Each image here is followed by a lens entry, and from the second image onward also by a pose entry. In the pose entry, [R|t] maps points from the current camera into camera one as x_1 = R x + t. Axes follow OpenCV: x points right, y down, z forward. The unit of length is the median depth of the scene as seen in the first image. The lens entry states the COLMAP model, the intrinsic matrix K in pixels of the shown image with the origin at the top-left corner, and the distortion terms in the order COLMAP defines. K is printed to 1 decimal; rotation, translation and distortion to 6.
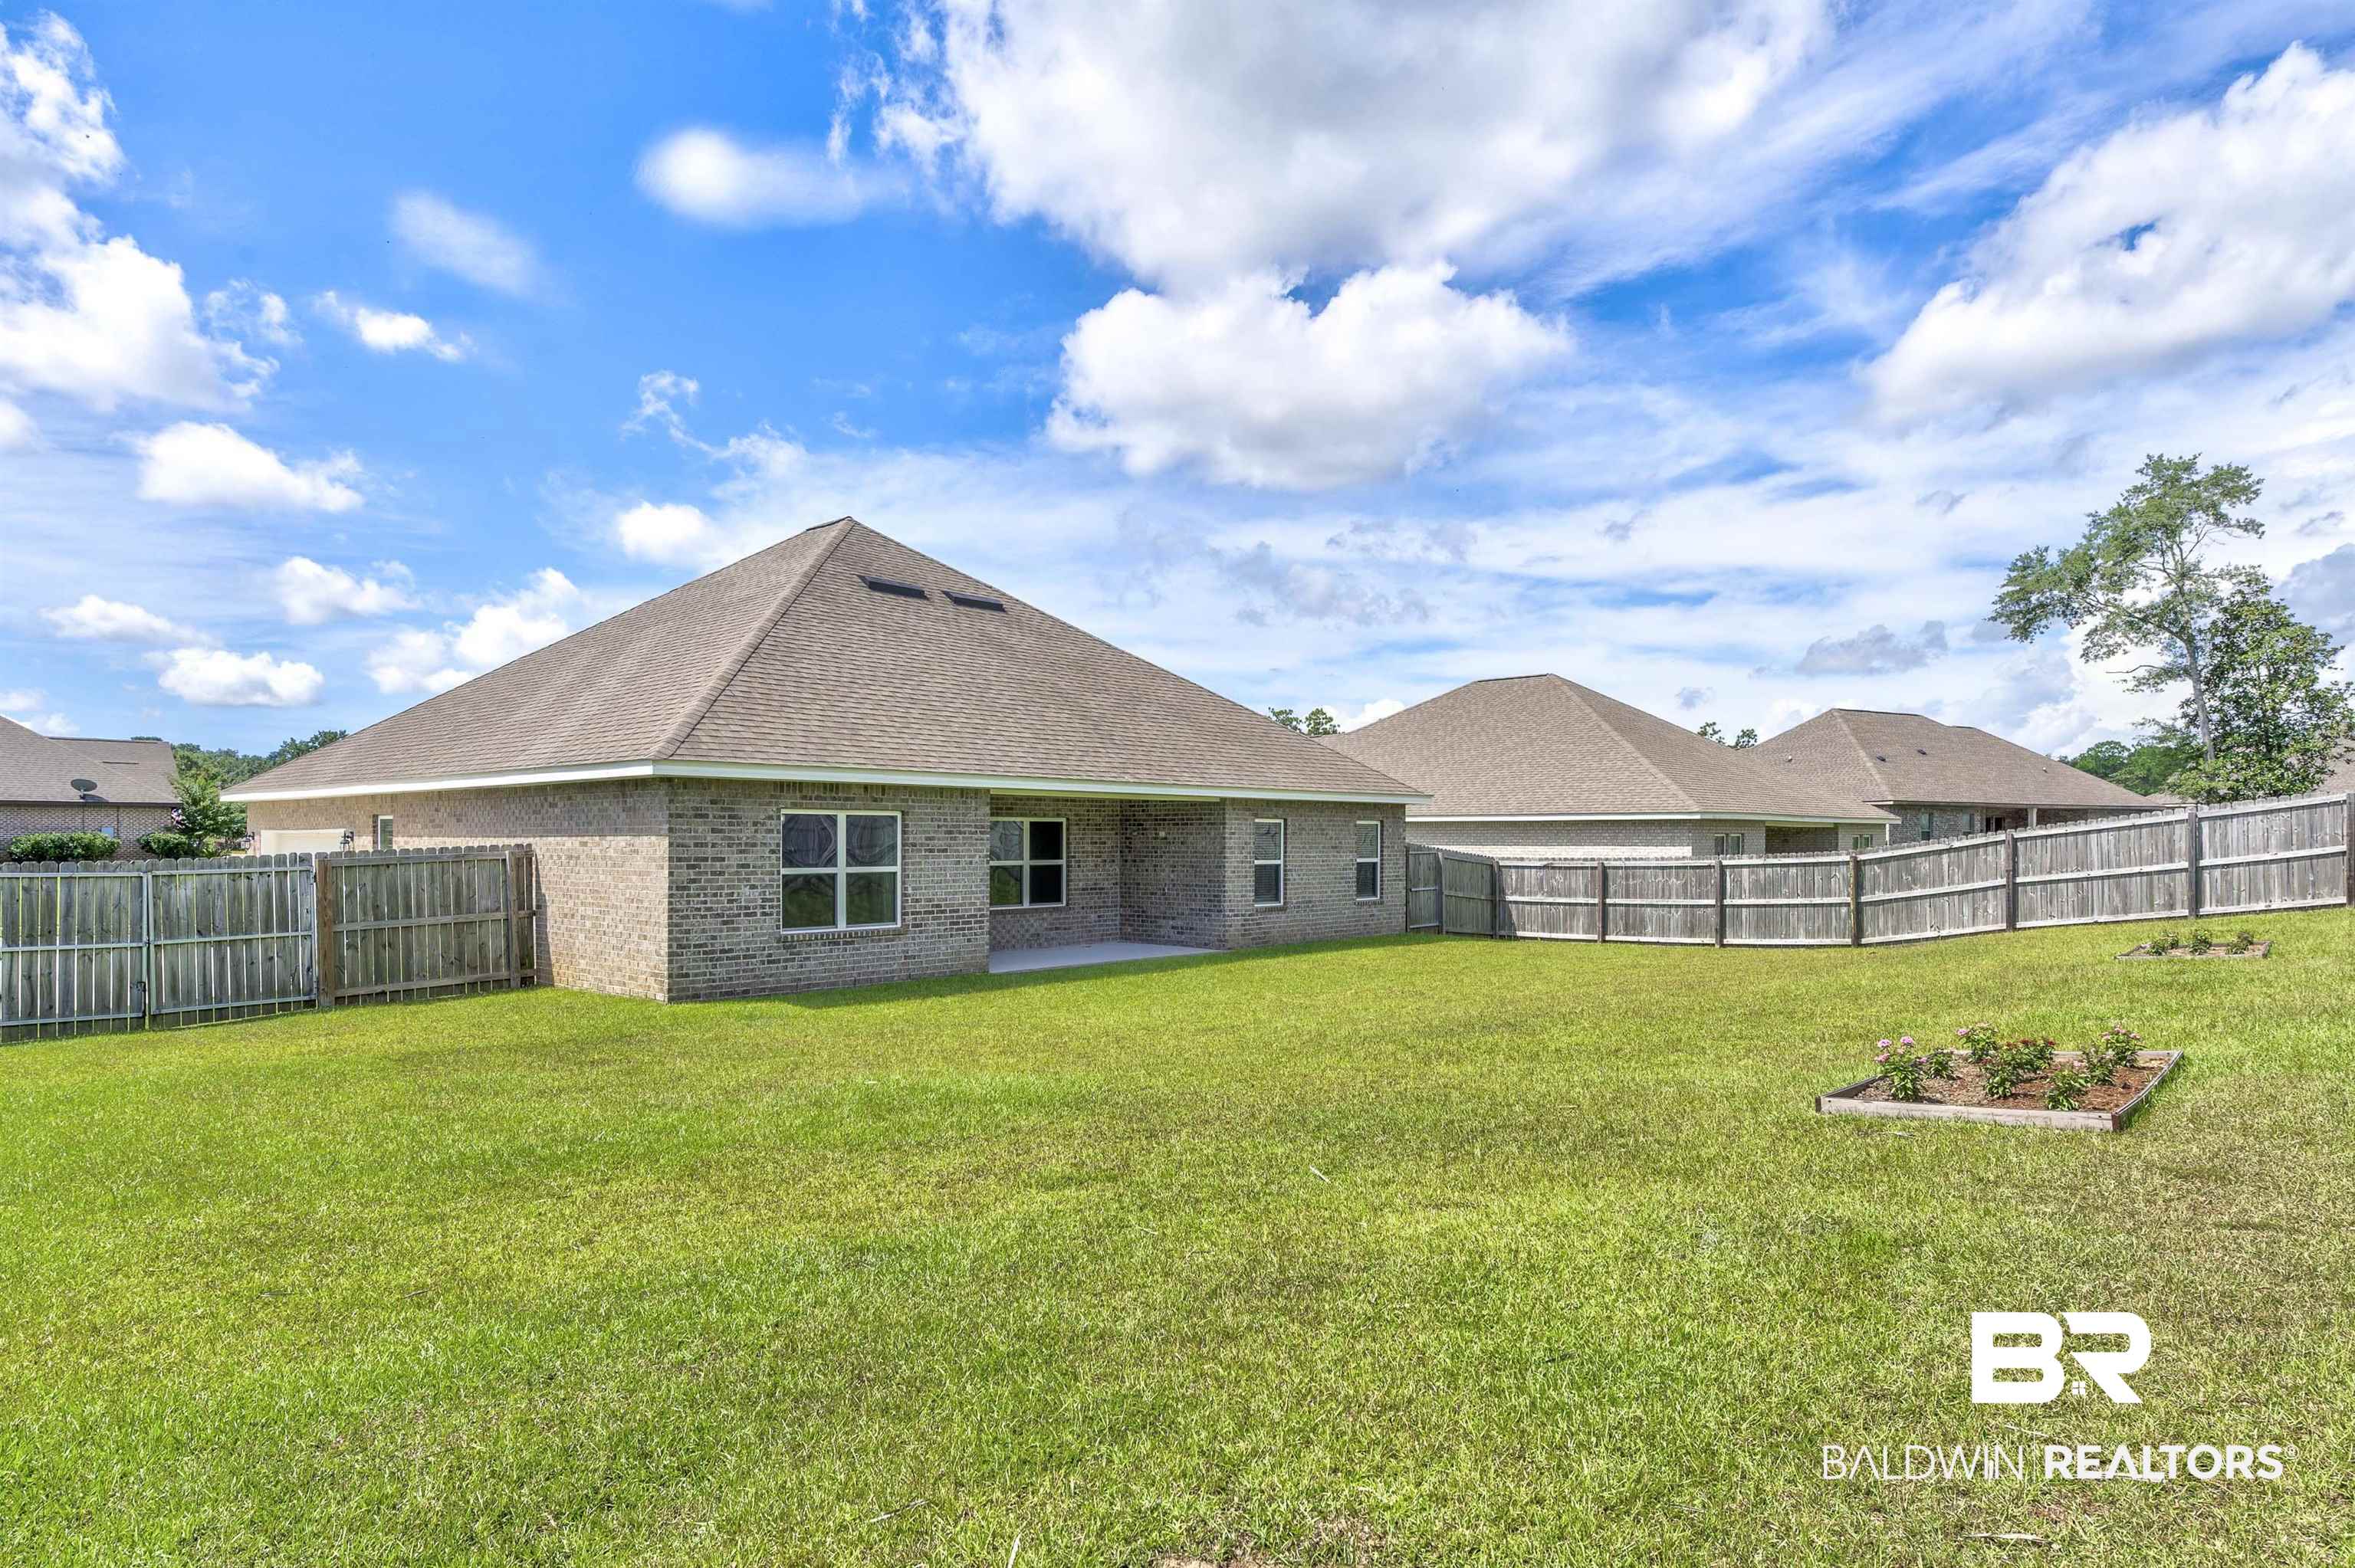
lens RADIAL K [[1277.1, 0, 1124.9], [0, 1277.1, 849.4], [0, 0, 1]] dist [0.001166, 0.000095]
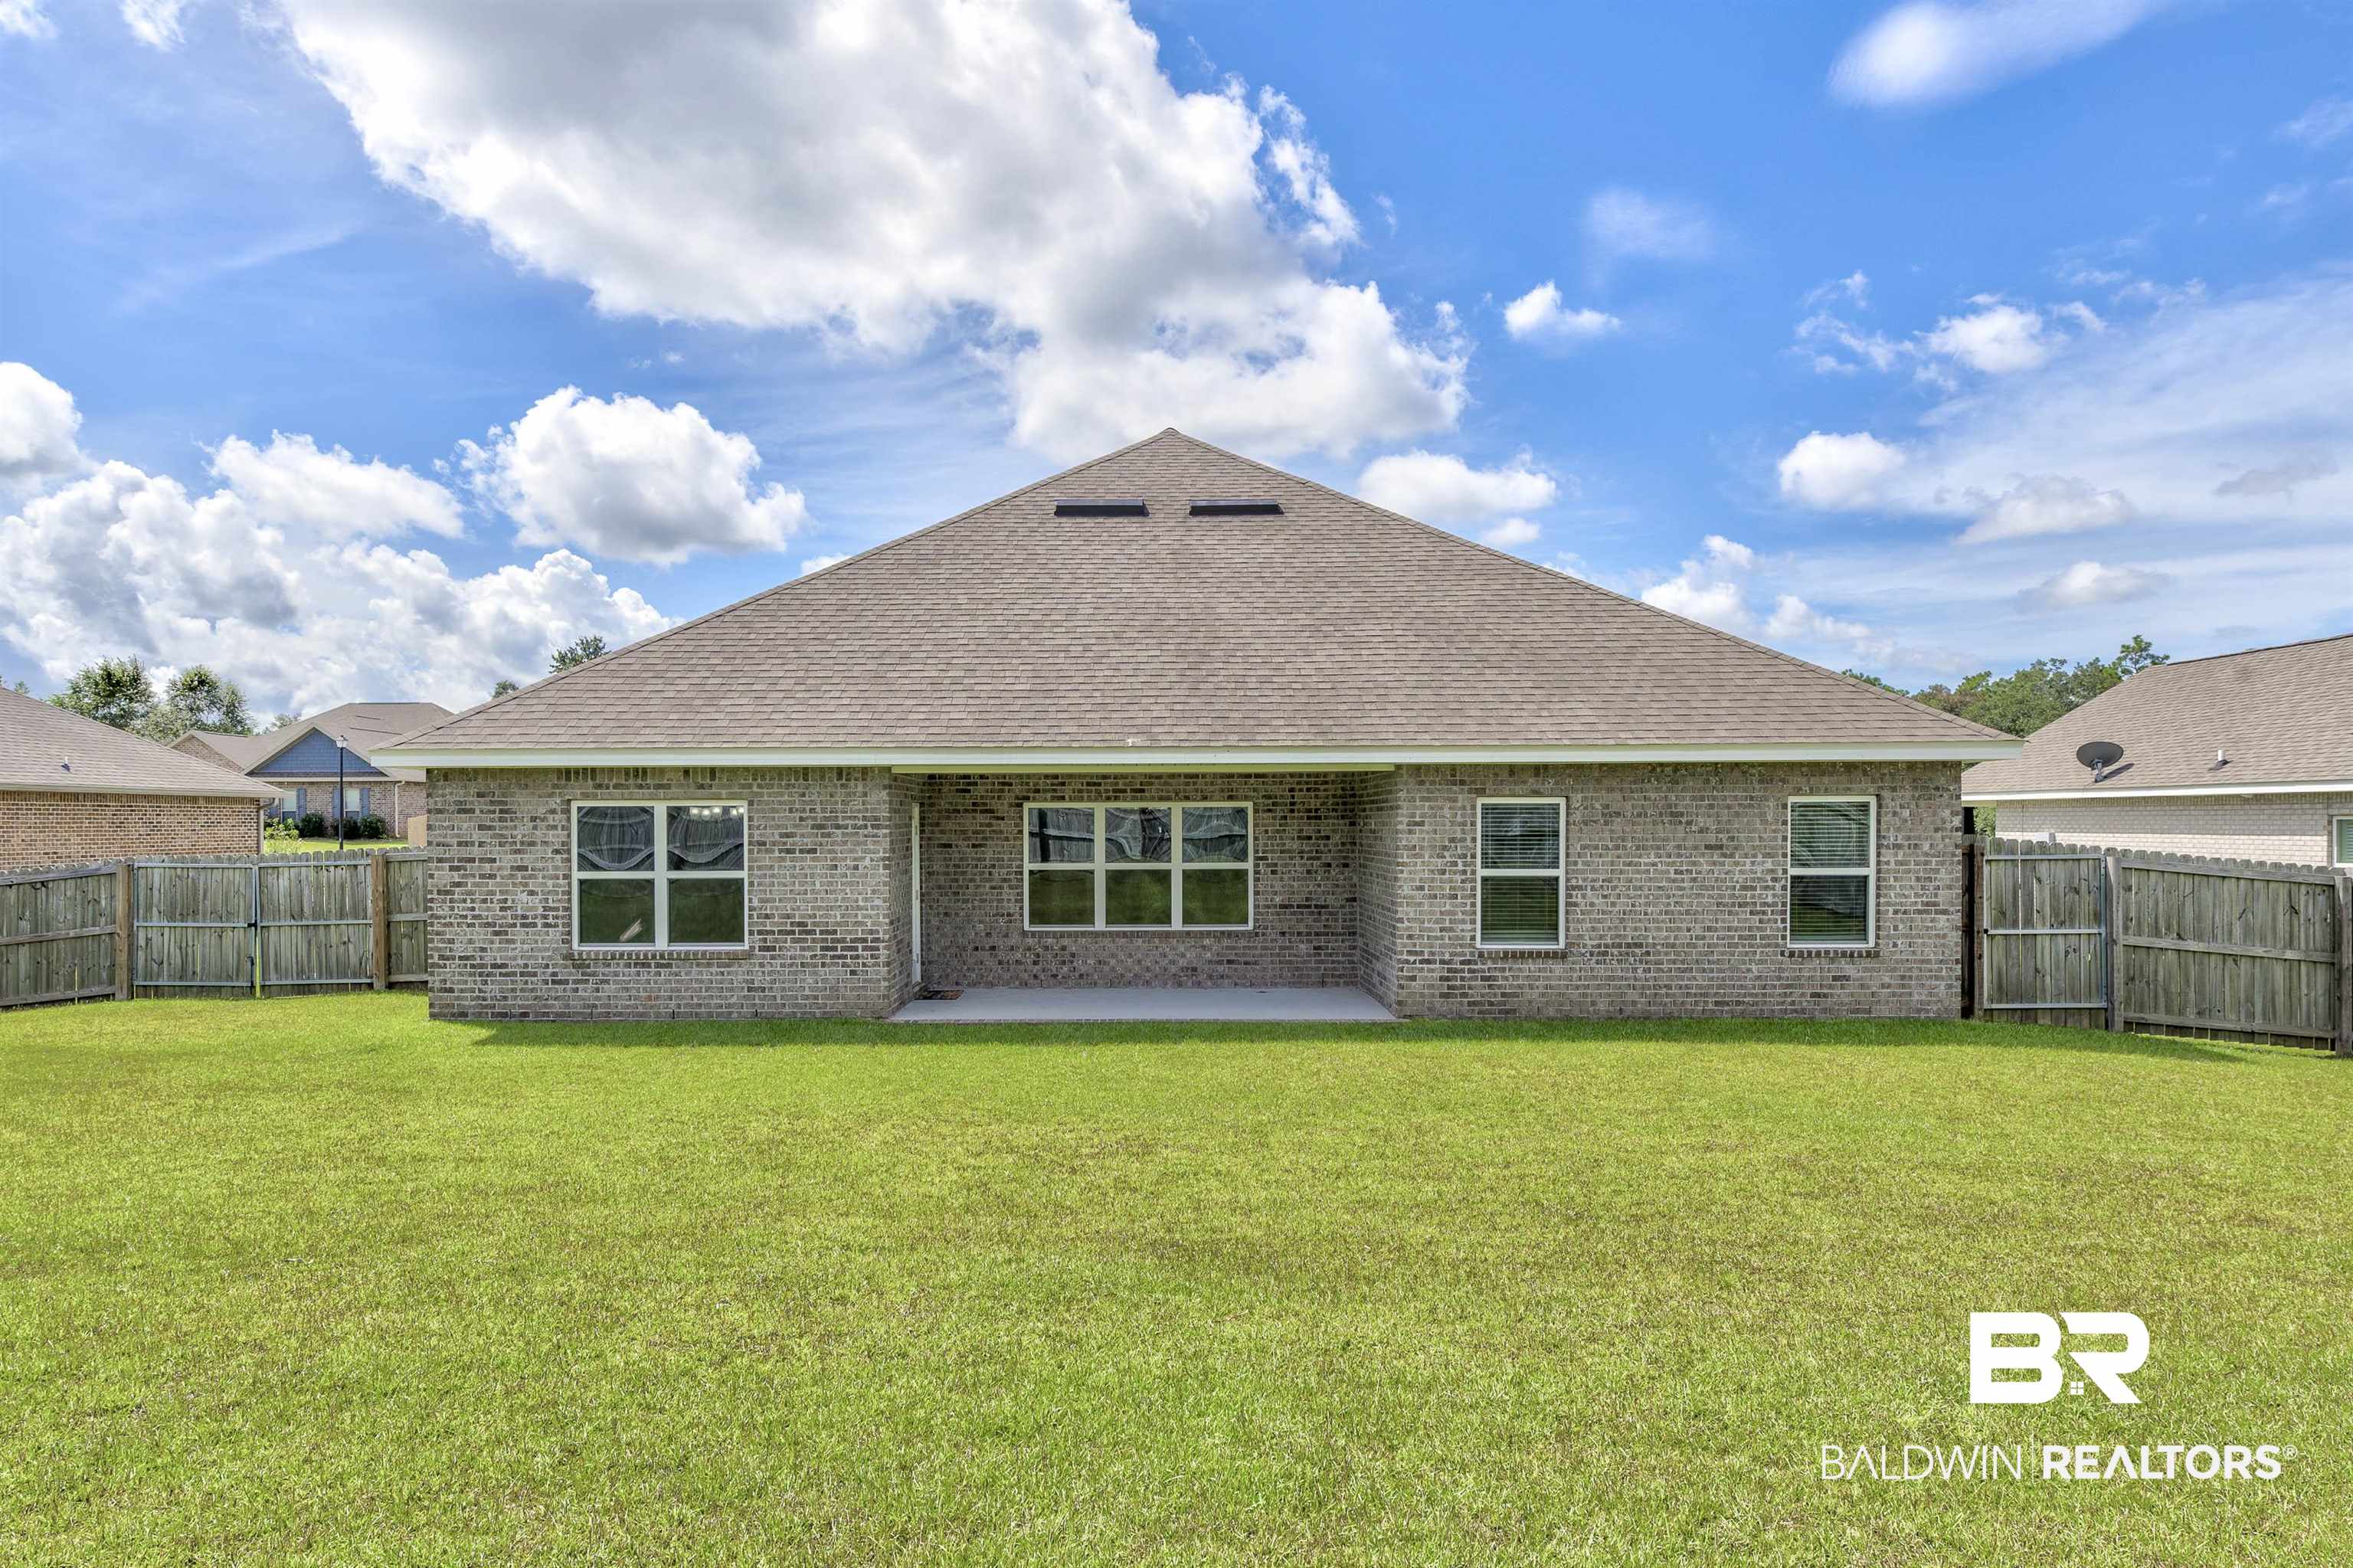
lens RADIAL K [[1355.9, 0, 1134.4], [0, 1355.9, 841.6], [0, 0, 1]] dist [0.001098, -0.000052]
pose [[0.688932, 0.006323, -0.724799, 0.565856], [-0.001599, 0.999973, 0.007205, -0.010719], [0.724825, -0.003805, 0.688923, 0.585524]]
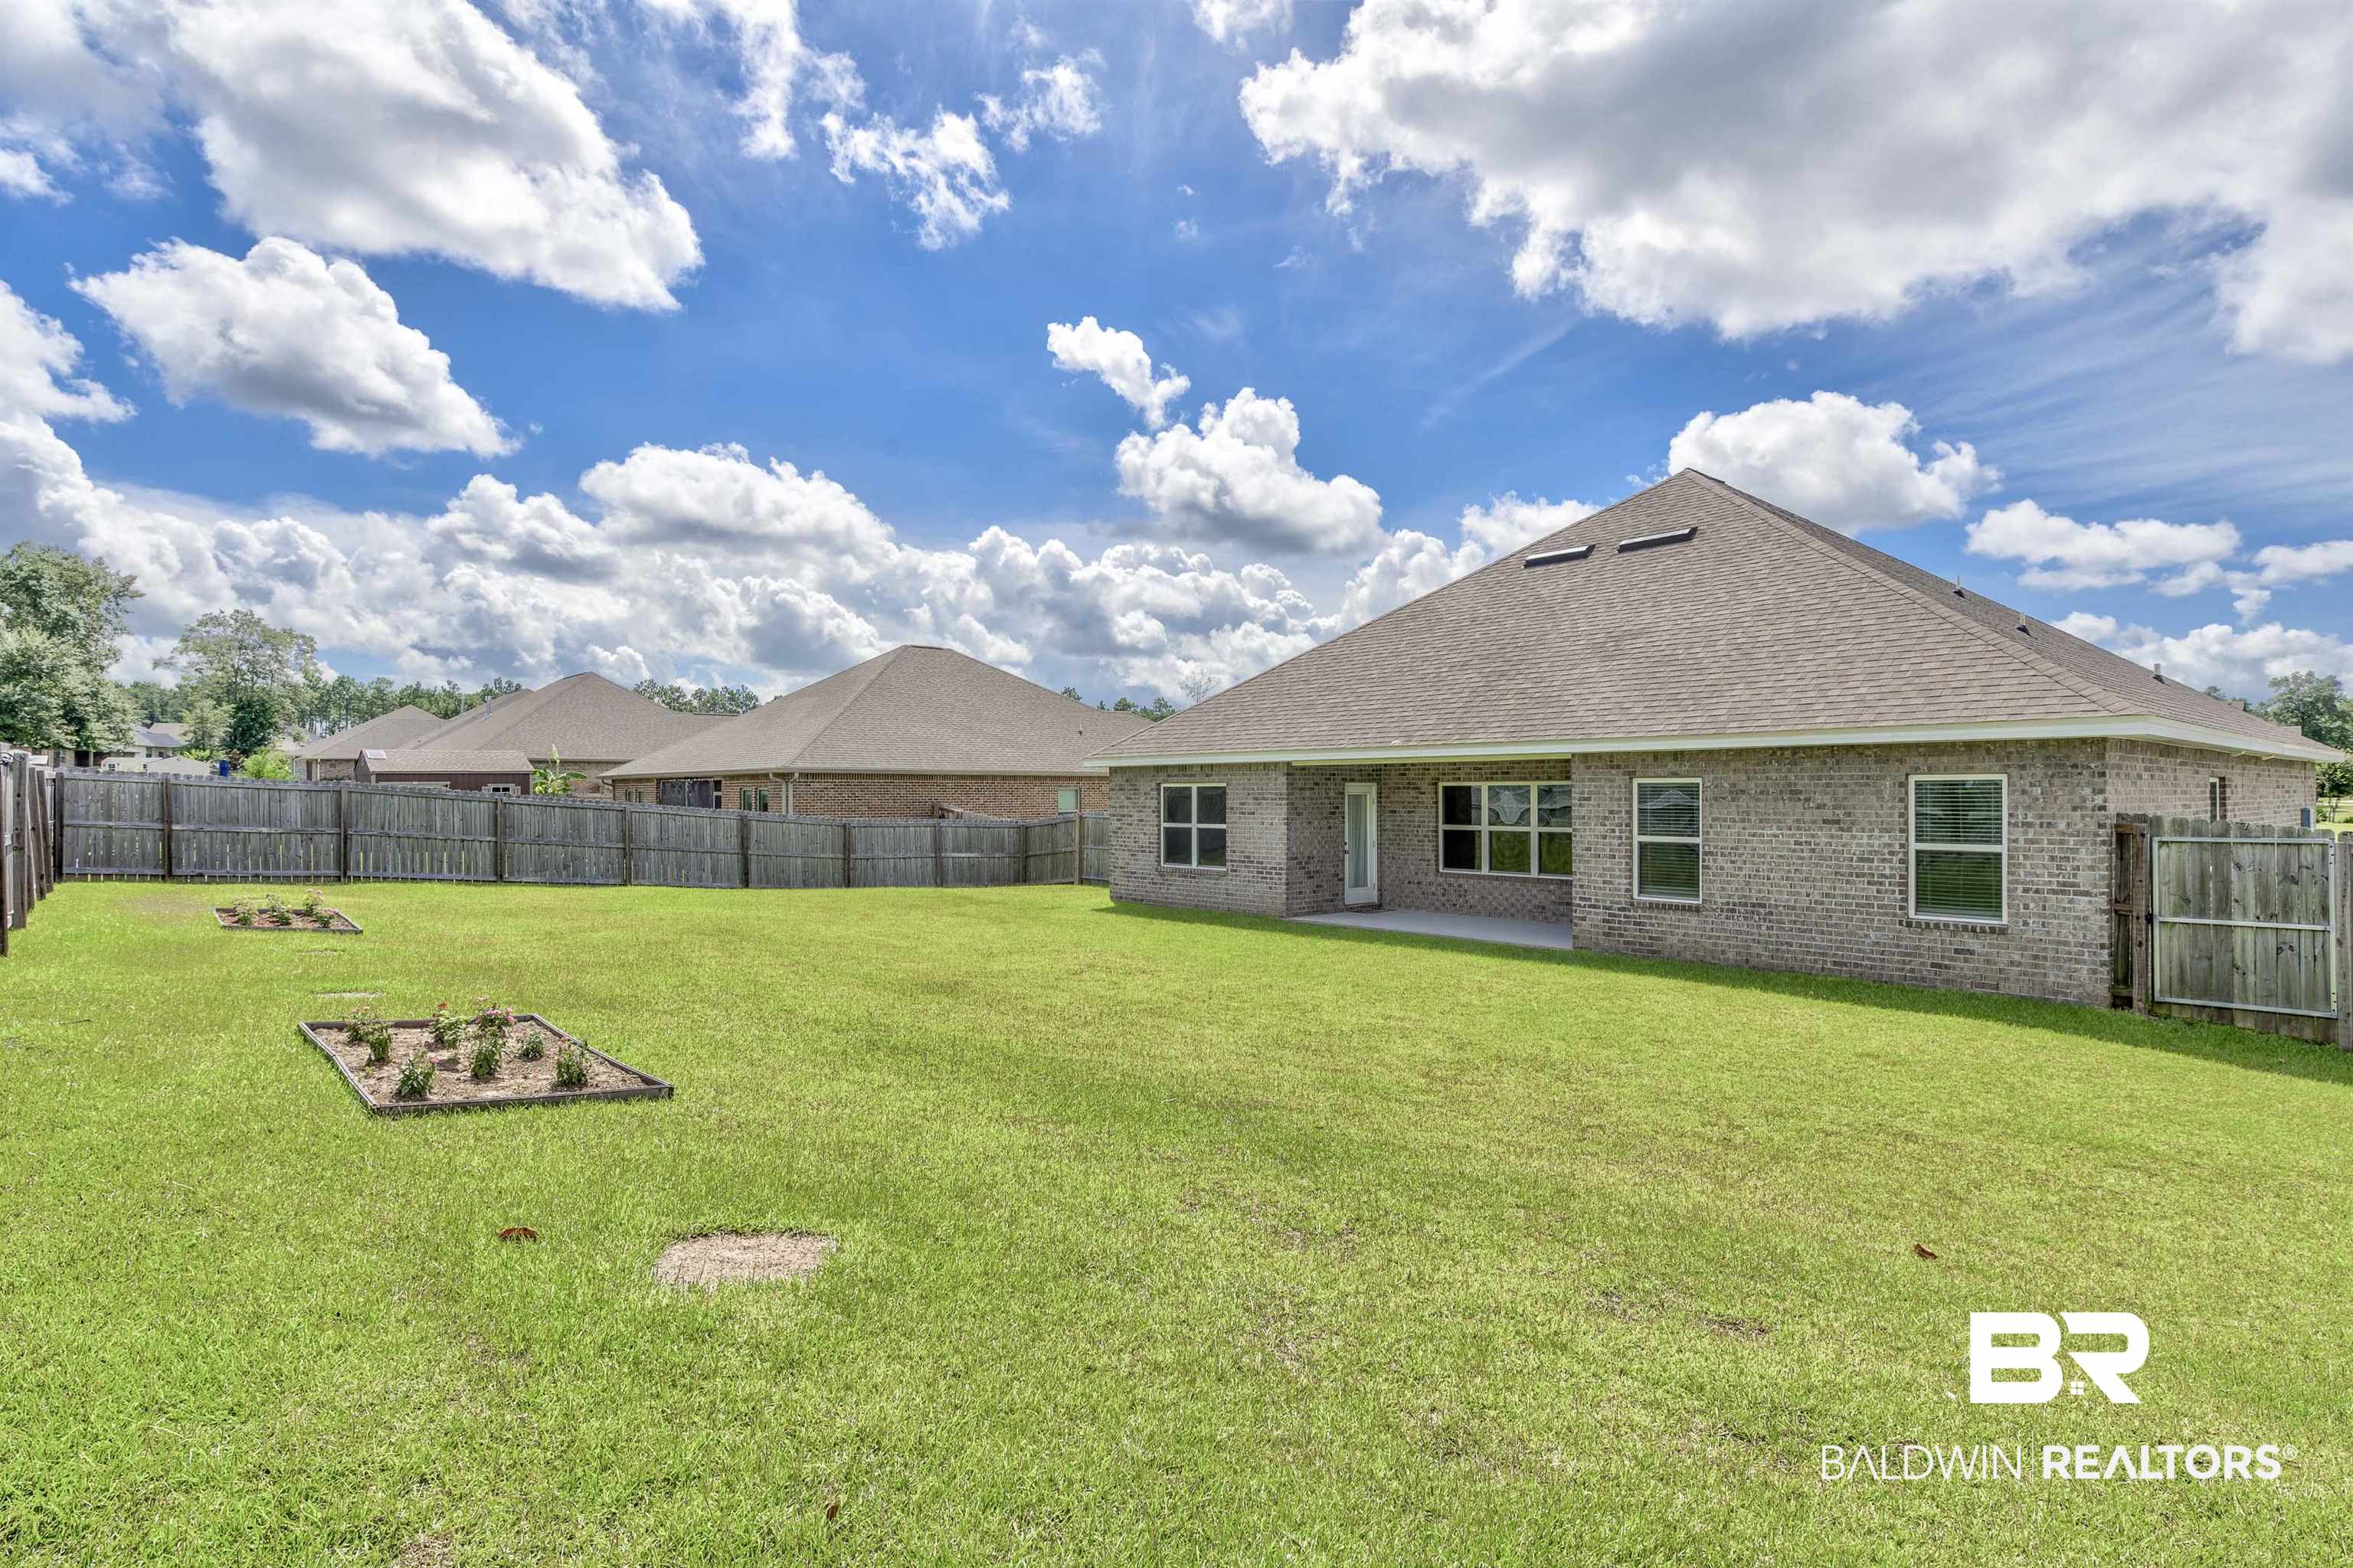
lens RADIAL K [[1200.2, 0, 1176.5], [0, 1200.2, 784.0], [0, 0, 1]] dist [0.001763, -0.000226]
pose [[-0.079939, -0.008432, -0.996764, 1.034187], [-0.006037, 0.999950, -0.007975, -0.017974], [0.996781, 0.005380, -0.079986, 1.015384]]
